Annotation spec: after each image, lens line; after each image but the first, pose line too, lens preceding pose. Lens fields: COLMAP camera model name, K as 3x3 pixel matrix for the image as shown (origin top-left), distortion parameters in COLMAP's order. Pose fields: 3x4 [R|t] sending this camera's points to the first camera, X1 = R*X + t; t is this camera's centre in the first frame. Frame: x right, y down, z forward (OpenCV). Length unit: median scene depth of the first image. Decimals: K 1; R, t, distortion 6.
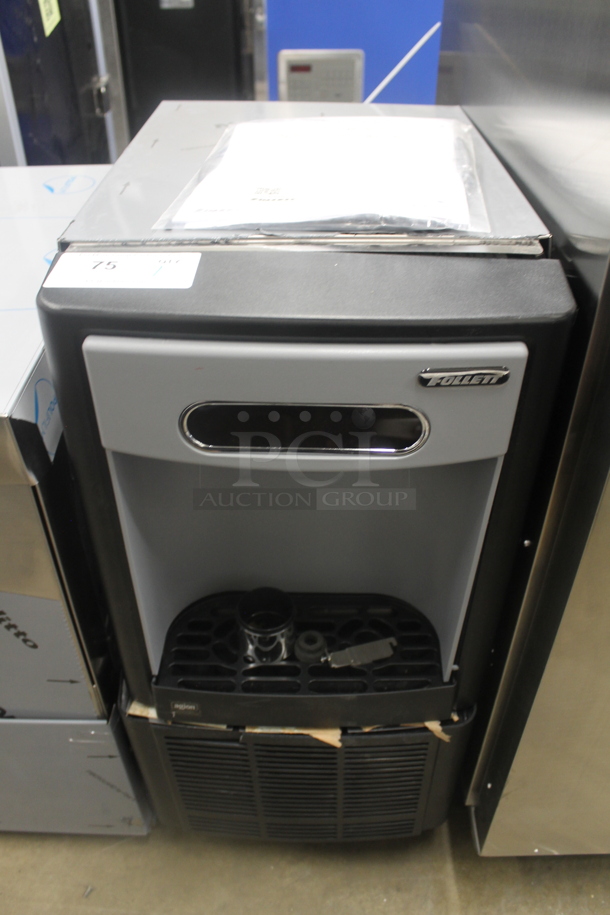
lens RADIAL K [[772.6, 0, 305.0], [0, 772.6, 457.5], [0, 0, 1]] dist [-0.187598, 0.194255]
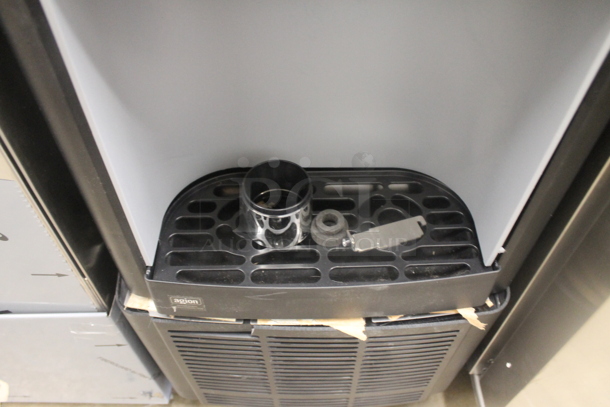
lens RADIAL K [[515.1, 0, 305.0], [0, 515.1, 203.5], [0, 0, 1]] dist [-0.187598, 0.194255]
pose [[0.999498, -0.019544, 0.024929, -0.034766], [0.014029, 0.978697, 0.204832, 0.101471], [-0.028402, -0.204380, 0.978480, 0.440404]]
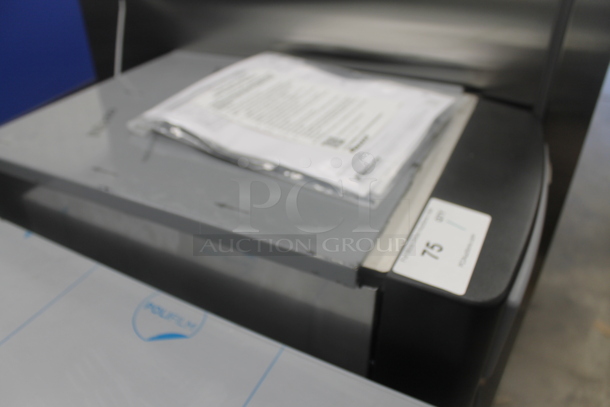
lens RADIAL K [[515.1, 0, 305.0], [0, 515.1, 203.5], [0, 0, 1]] dist [-0.187598, 0.194255]
pose [[0.432008, -0.498217, 0.751764, -0.583324], [0.564428, 0.799495, 0.205496, -0.390063], [-0.703413, 0.335541, 0.626596, 0.483902]]
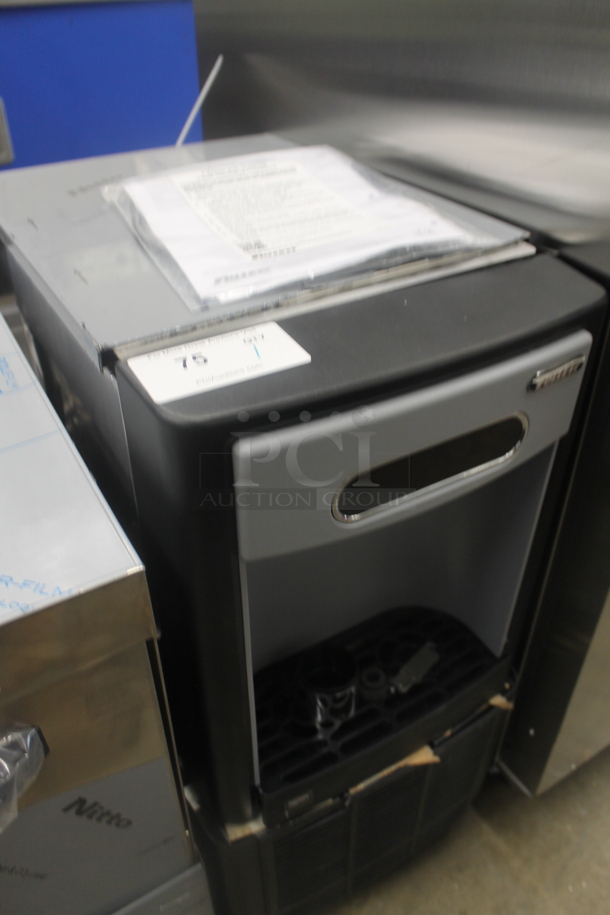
lens RADIAL K [[772.6, 0, 305.0], [0, 772.6, 457.5], [0, 0, 1]] dist [-0.187598, 0.194255]
pose [[0.848646, -0.316044, 0.424166, -0.397655], [0.327669, 0.943598, 0.047489, -0.106355], [-0.415251, 0.098685, 0.904338, 0.116843]]
